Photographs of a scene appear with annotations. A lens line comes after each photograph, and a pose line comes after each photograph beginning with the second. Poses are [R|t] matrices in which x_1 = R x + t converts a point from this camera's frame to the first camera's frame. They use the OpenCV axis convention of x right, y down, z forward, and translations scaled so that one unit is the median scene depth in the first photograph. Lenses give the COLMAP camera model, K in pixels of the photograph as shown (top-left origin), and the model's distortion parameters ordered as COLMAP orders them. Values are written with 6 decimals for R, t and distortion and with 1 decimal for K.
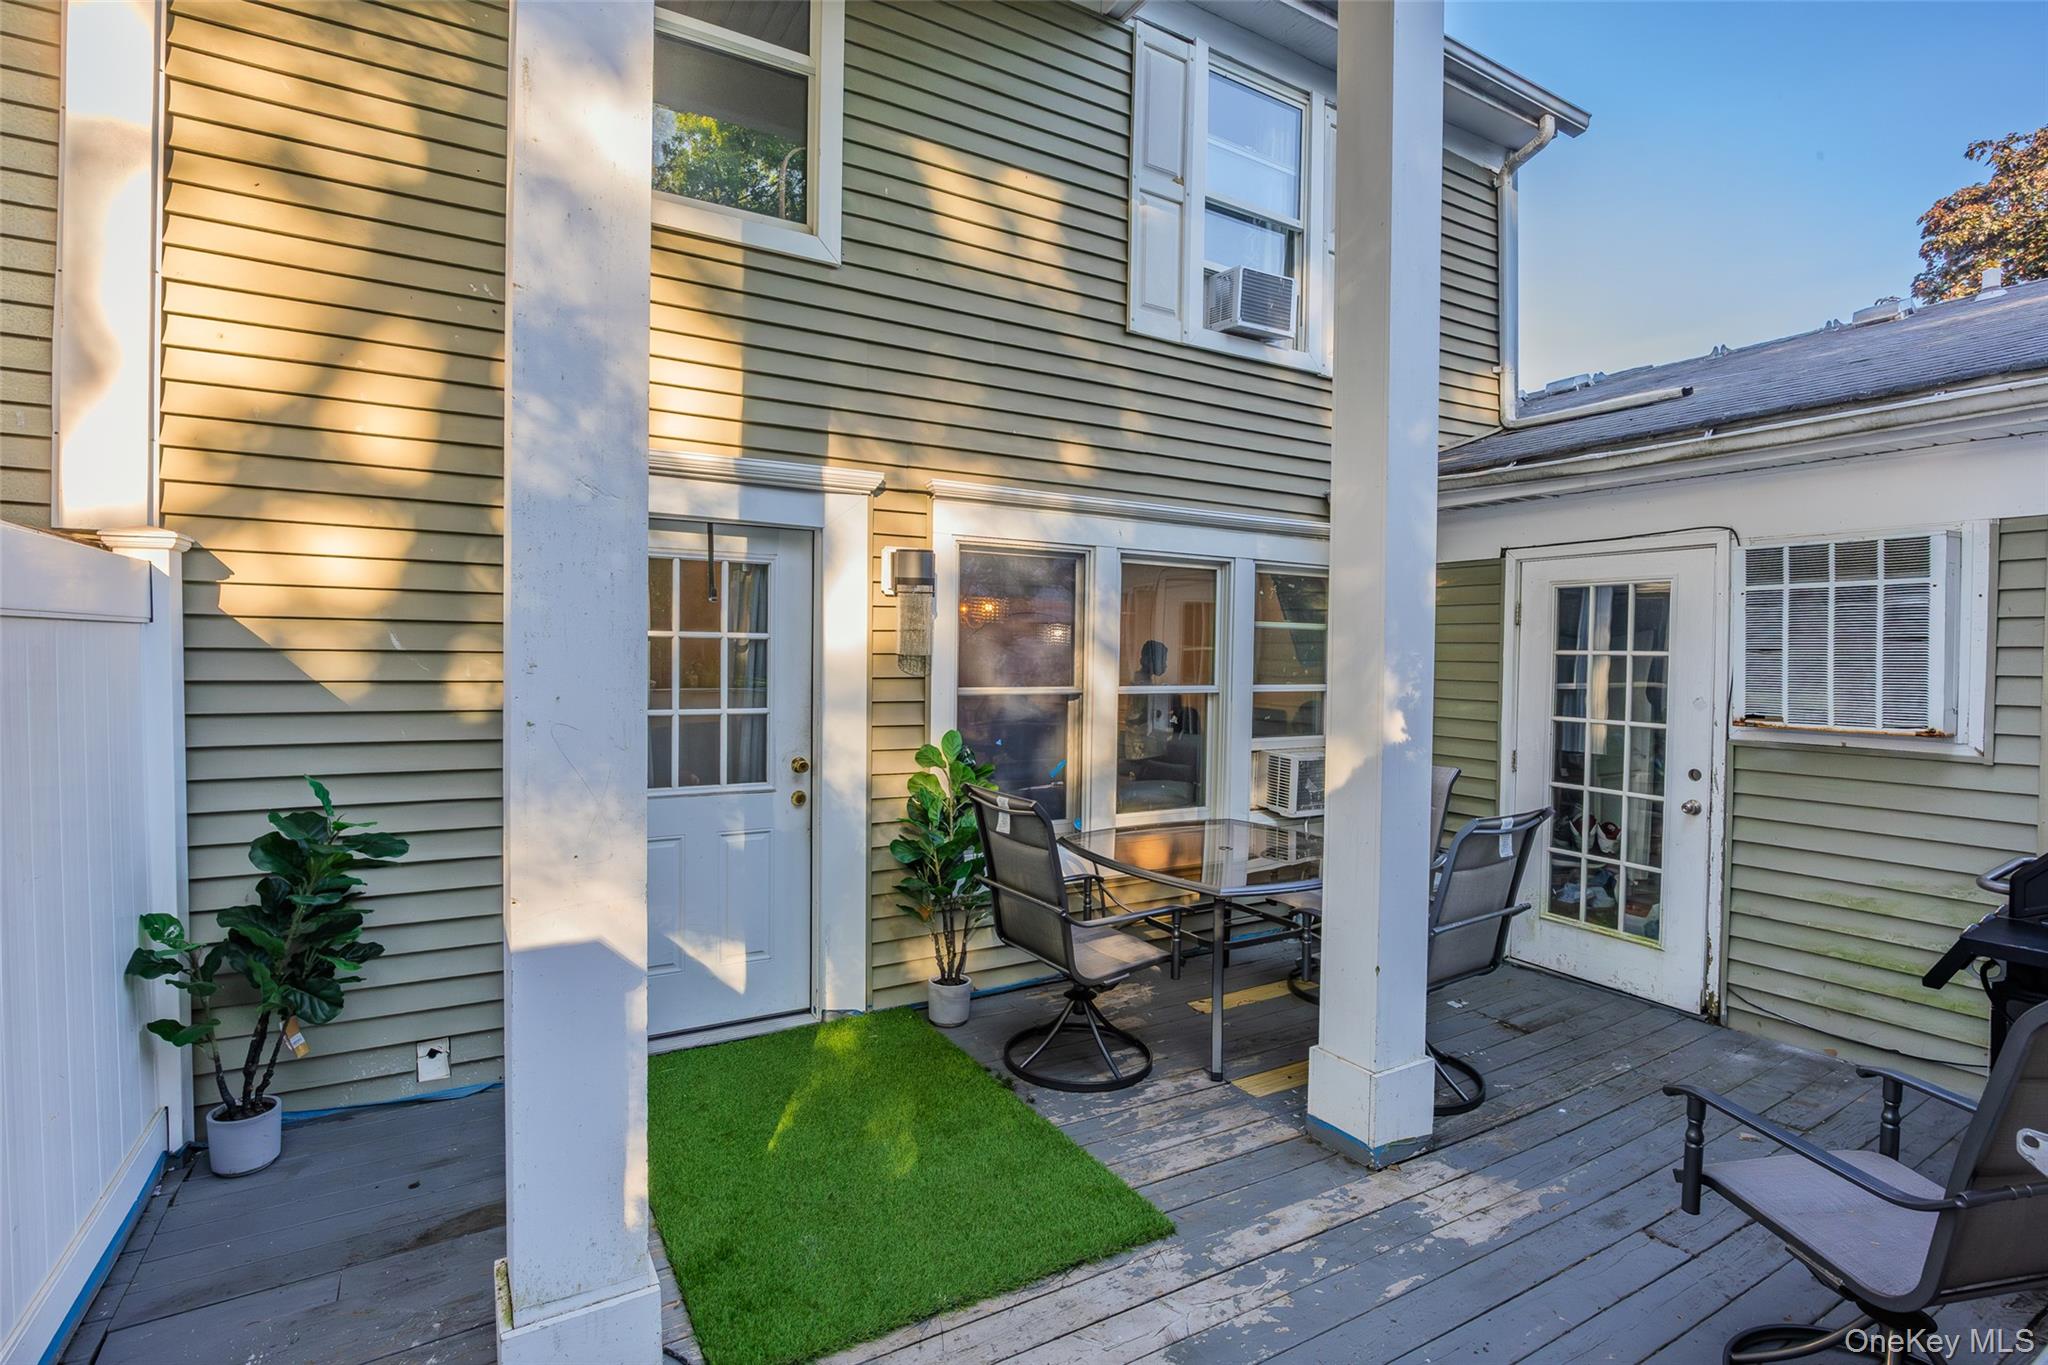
lens RADIAL K [[1017.6, 0, 1032.4], [0, 1017.6, 676.7], [0, 0, 1]] dist [-0.011138, -0.000697]
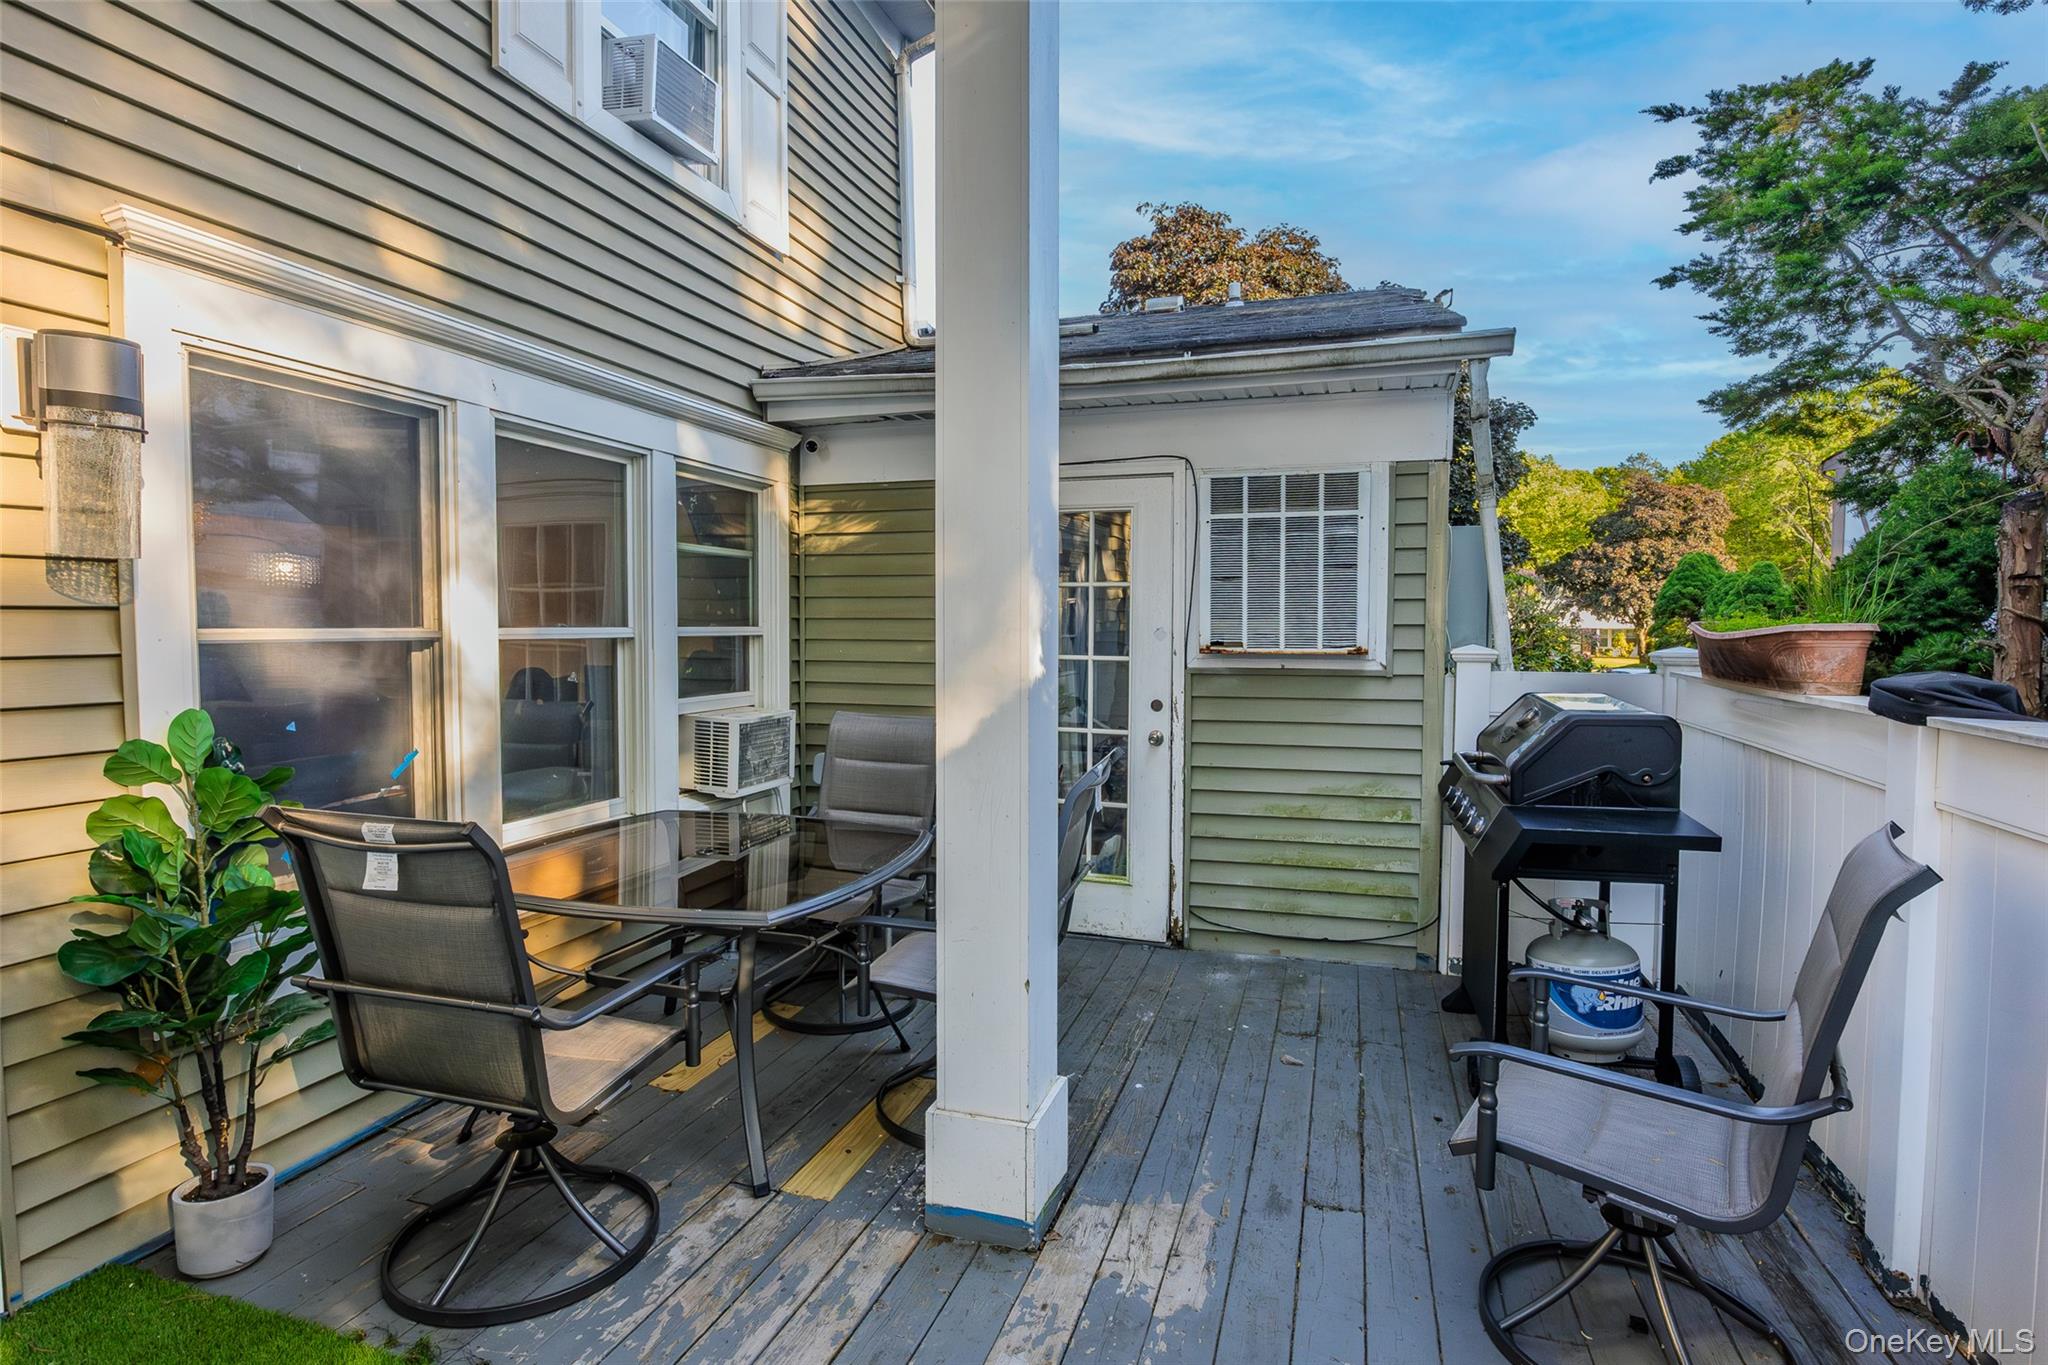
lens RADIAL K [[1017.6, 0, 1027.8], [0, 1017.6, 677.8], [0, 0, 1]] dist [-0.011138, -0.000697]
pose [[0.742693, -0.044031, 0.668183, -0.111928], [0.024069, 0.998946, 0.039073, 0.028193], [-0.669199, -0.012937, 0.742970, 0.349116]]
